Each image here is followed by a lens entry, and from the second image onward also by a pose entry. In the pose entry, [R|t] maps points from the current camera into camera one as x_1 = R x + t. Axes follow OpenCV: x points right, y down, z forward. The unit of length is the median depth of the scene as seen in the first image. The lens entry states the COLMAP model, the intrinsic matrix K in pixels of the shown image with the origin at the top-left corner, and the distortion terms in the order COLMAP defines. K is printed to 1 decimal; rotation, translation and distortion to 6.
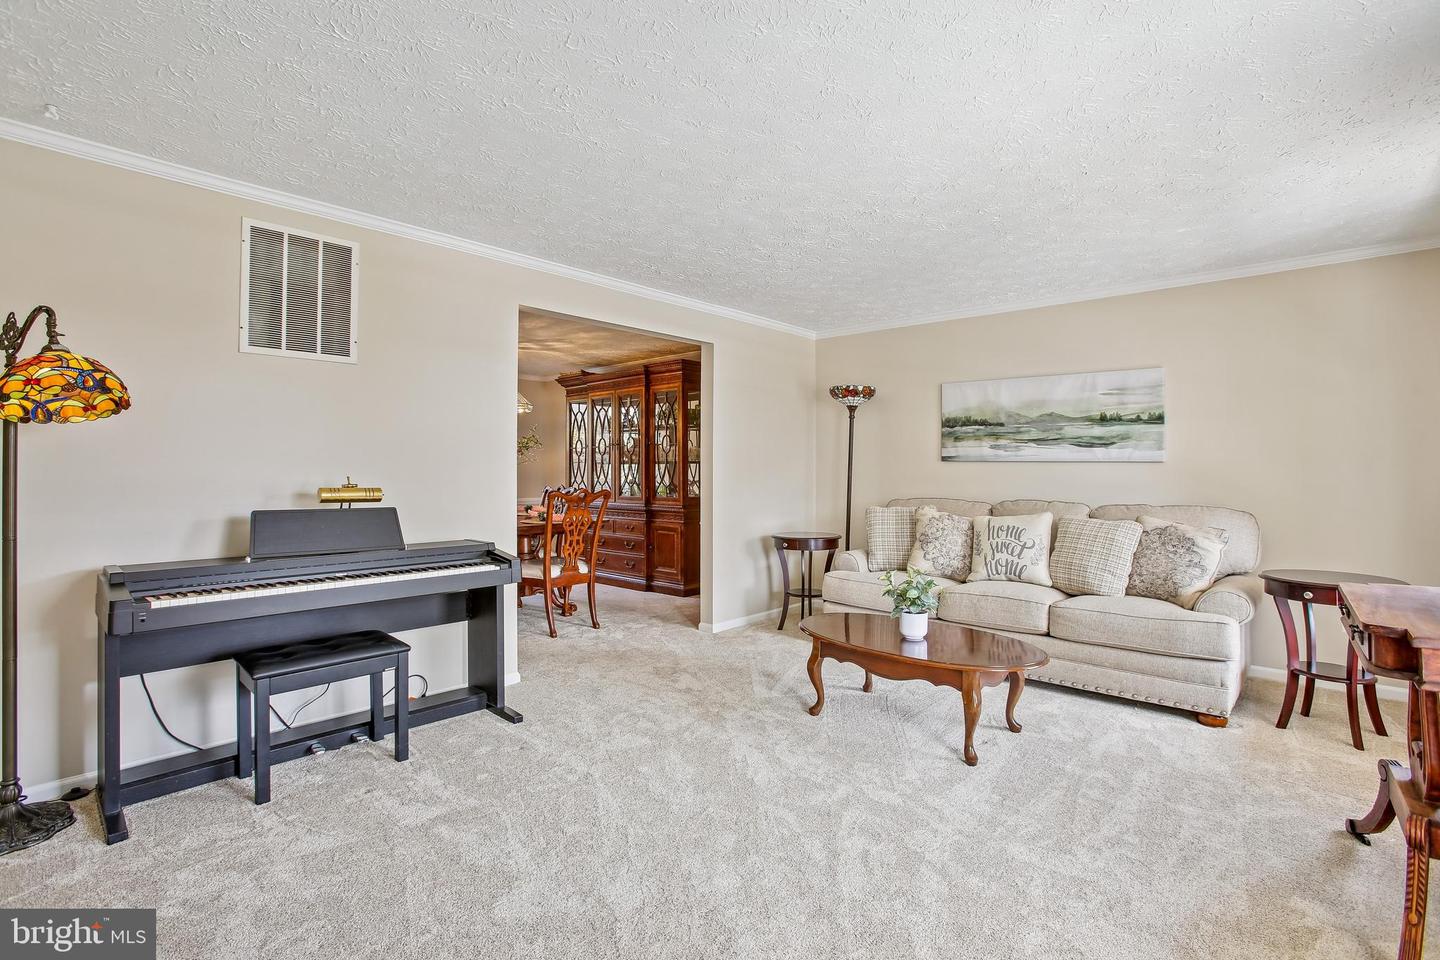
lens RADIAL K [[677.7, 0, 716.5], [0, 677.7, 470.6], [0, 0, 1]] dist [-0.013985, 0.002033]
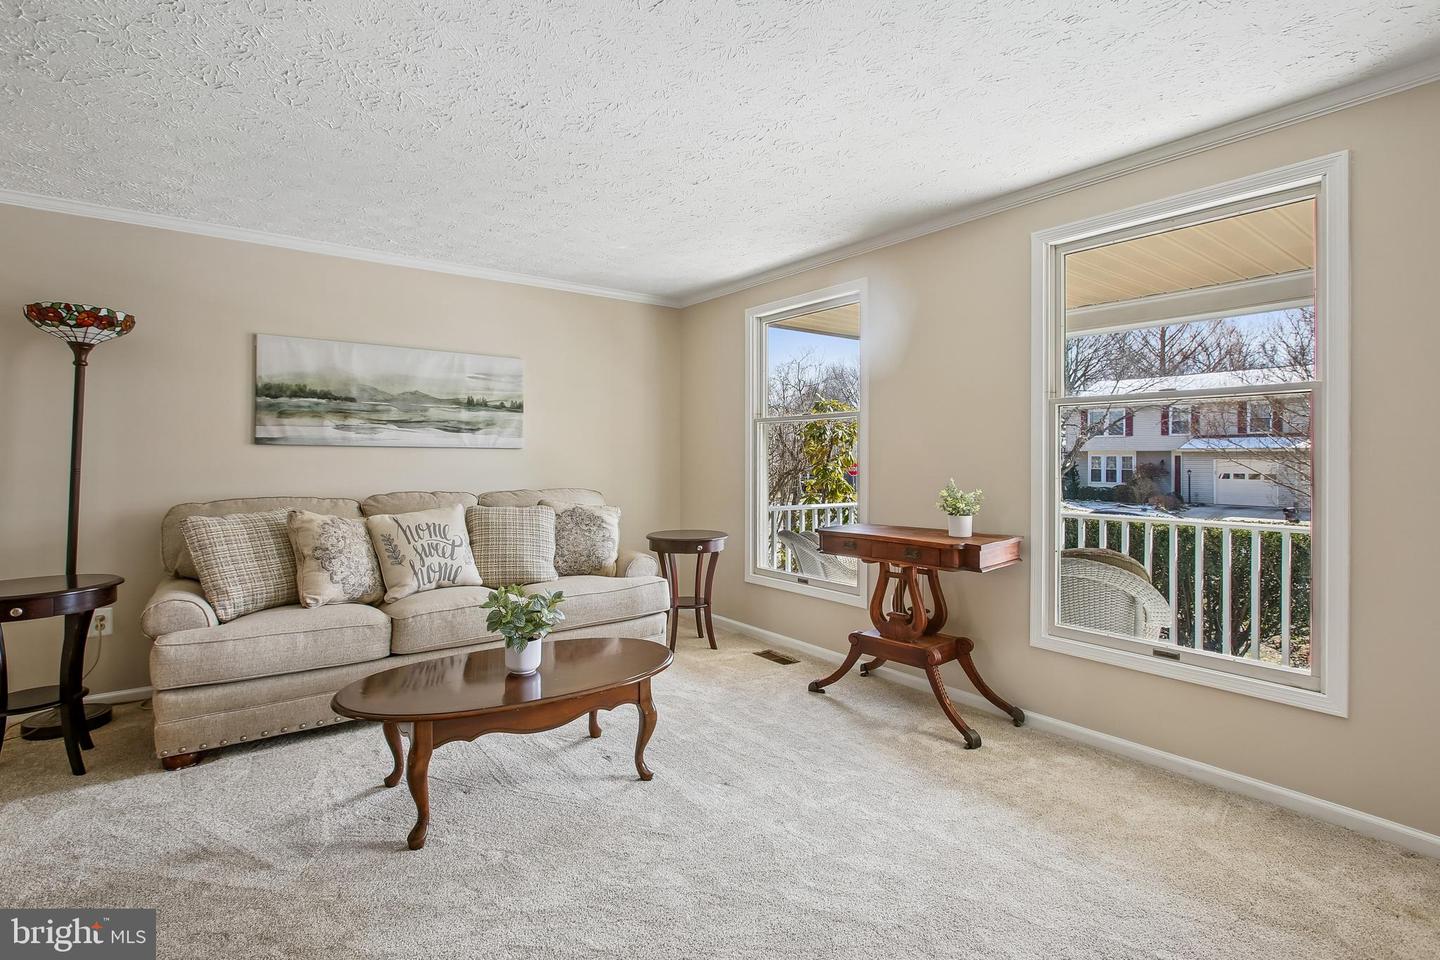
lens RADIAL K [[677.7, 0, 786.4], [0, 677.7, 449.9], [0, 0, 1]] dist [-0.013985, 0.002033]
pose [[0.161867, 0.007170, 0.986787, -0.303645], [0.003792, 0.999962, -0.007888, -0.000931], [-0.986805, 0.005019, 0.161834, 0.405155]]
